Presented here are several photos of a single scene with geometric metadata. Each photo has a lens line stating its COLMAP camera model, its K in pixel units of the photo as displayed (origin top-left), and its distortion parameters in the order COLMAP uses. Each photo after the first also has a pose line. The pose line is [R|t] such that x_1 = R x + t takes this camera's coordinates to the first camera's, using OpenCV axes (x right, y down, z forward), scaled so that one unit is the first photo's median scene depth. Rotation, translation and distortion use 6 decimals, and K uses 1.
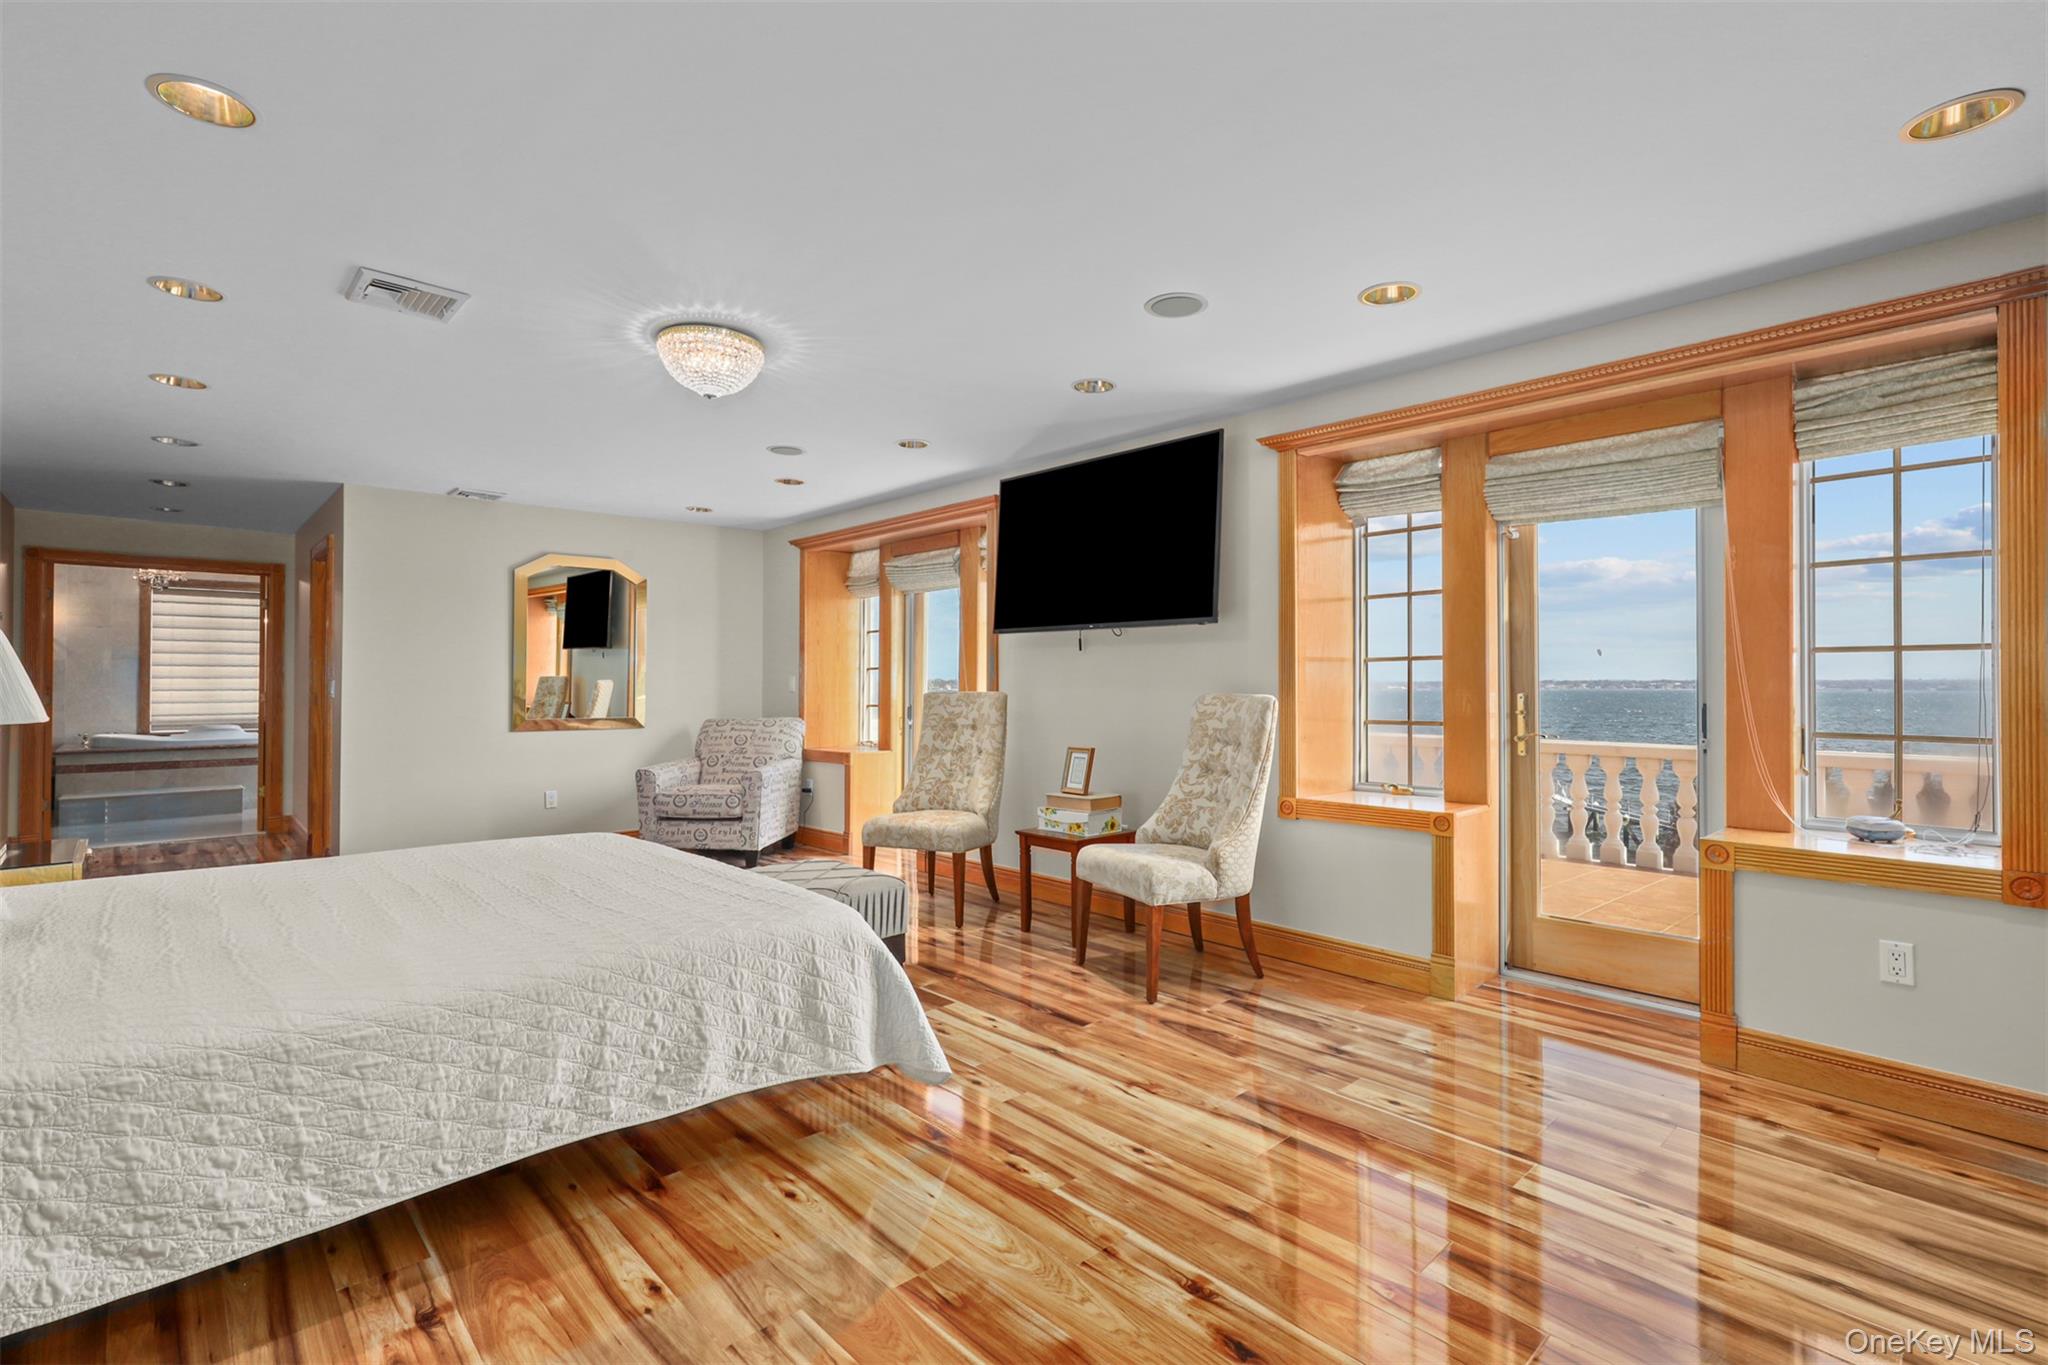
lens RADIAL K [[938.4, 0, 1027.7], [0, 938.4, 679.8], [0, 0, 1]] dist [-0.001910, -0.000272]
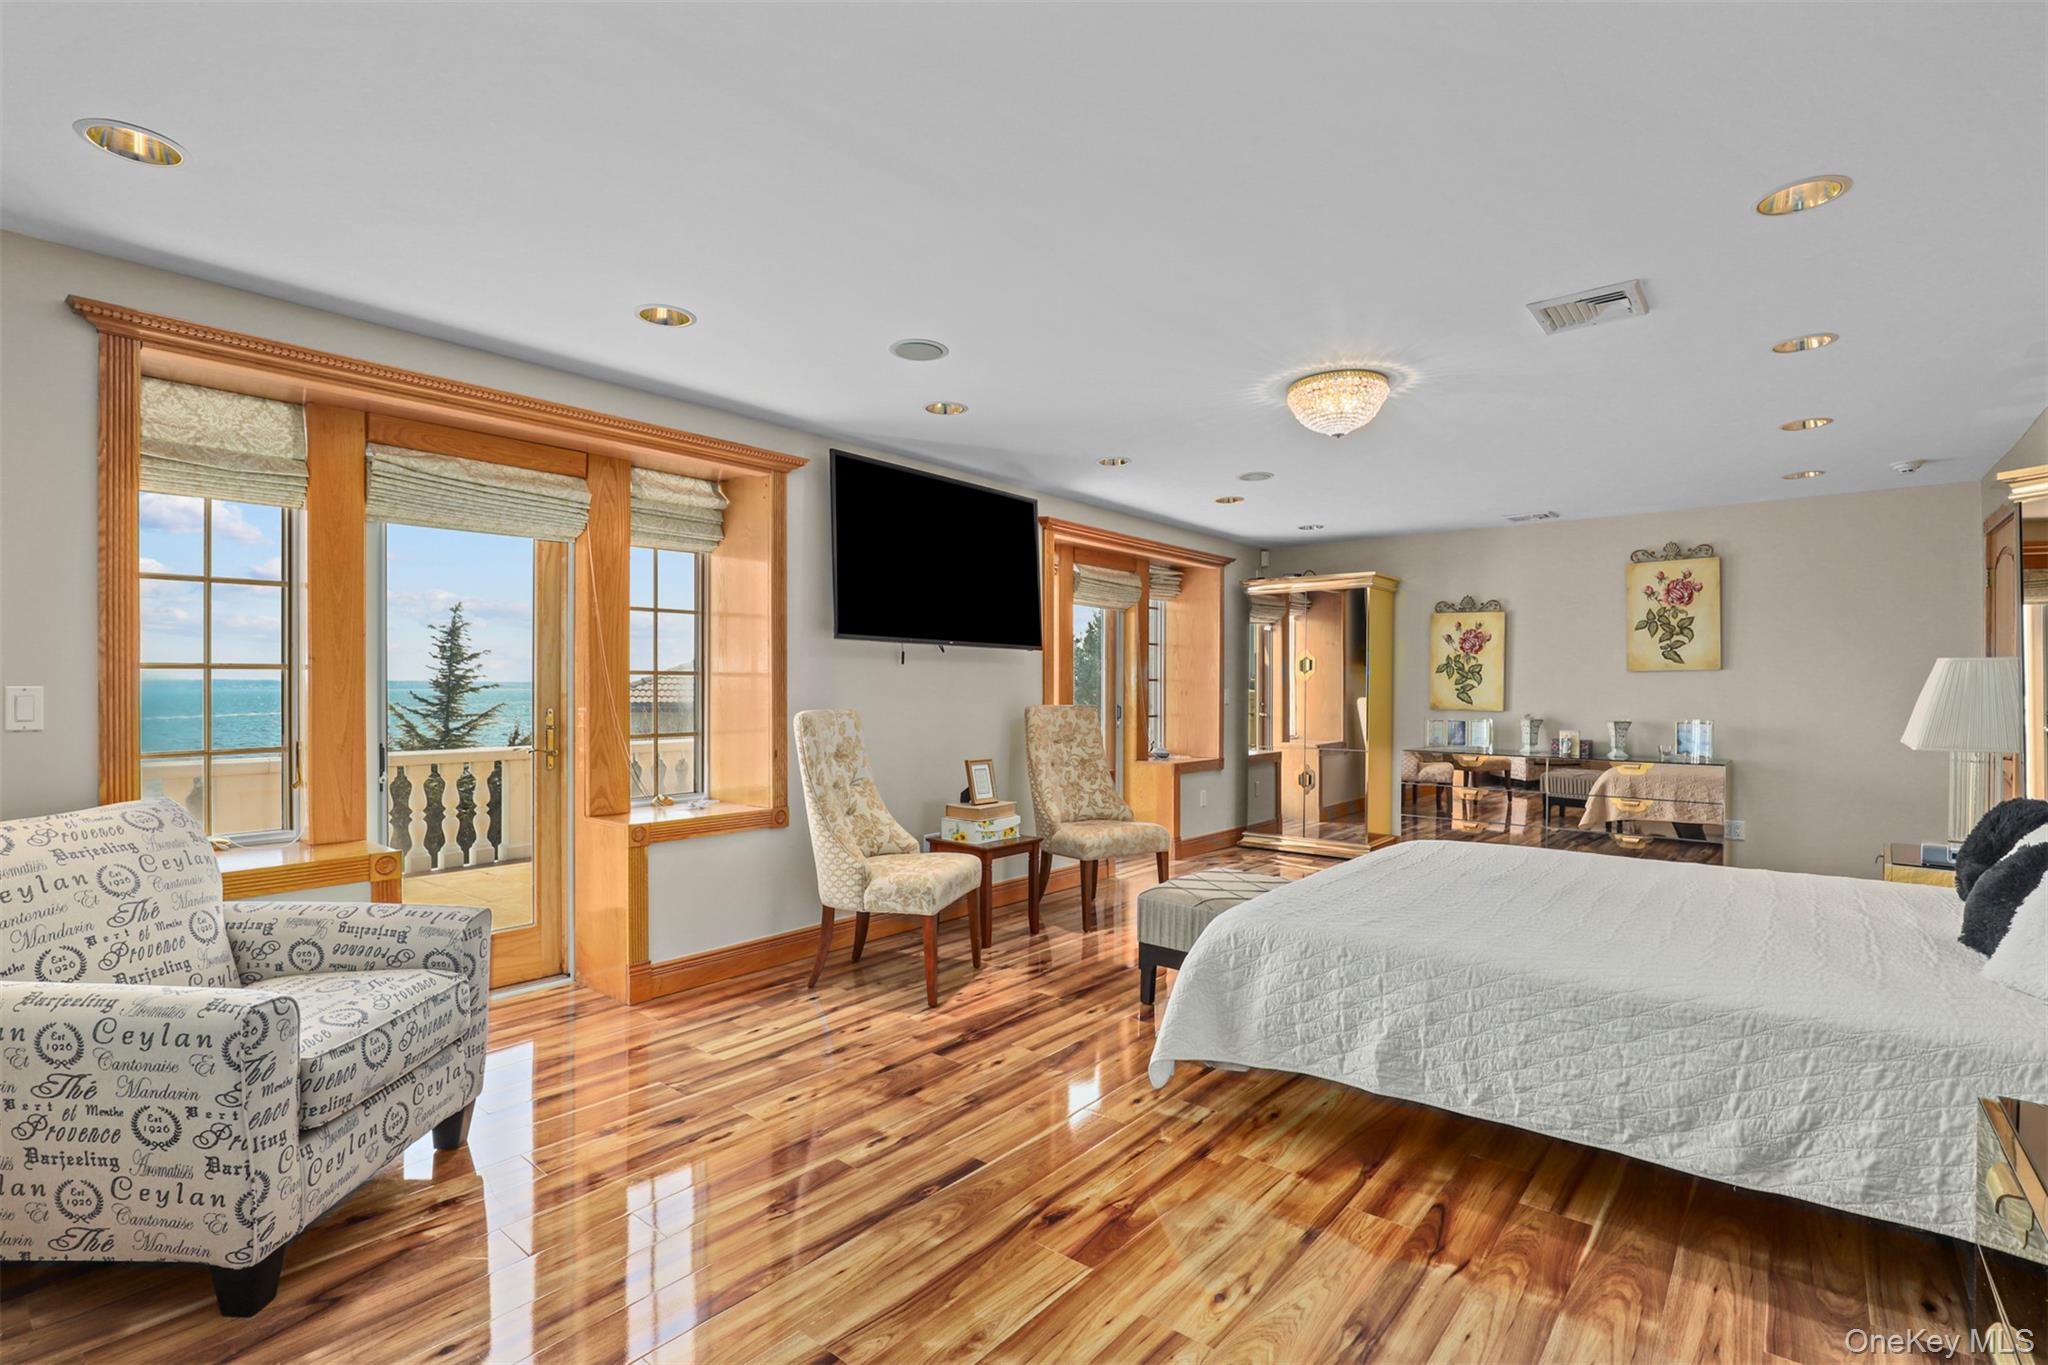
lens RADIAL K [[938.4, 0, 1027.0], [0, 938.4, 689.6], [0, 0, 1]] dist [-0.001910, -0.000272]
pose [[-0.131352, 0.005150, 0.991322, -0.830852], [-0.000222, 0.999986, -0.005225, -0.000095], [-0.991336, -0.000906, -0.131349, 0.909561]]
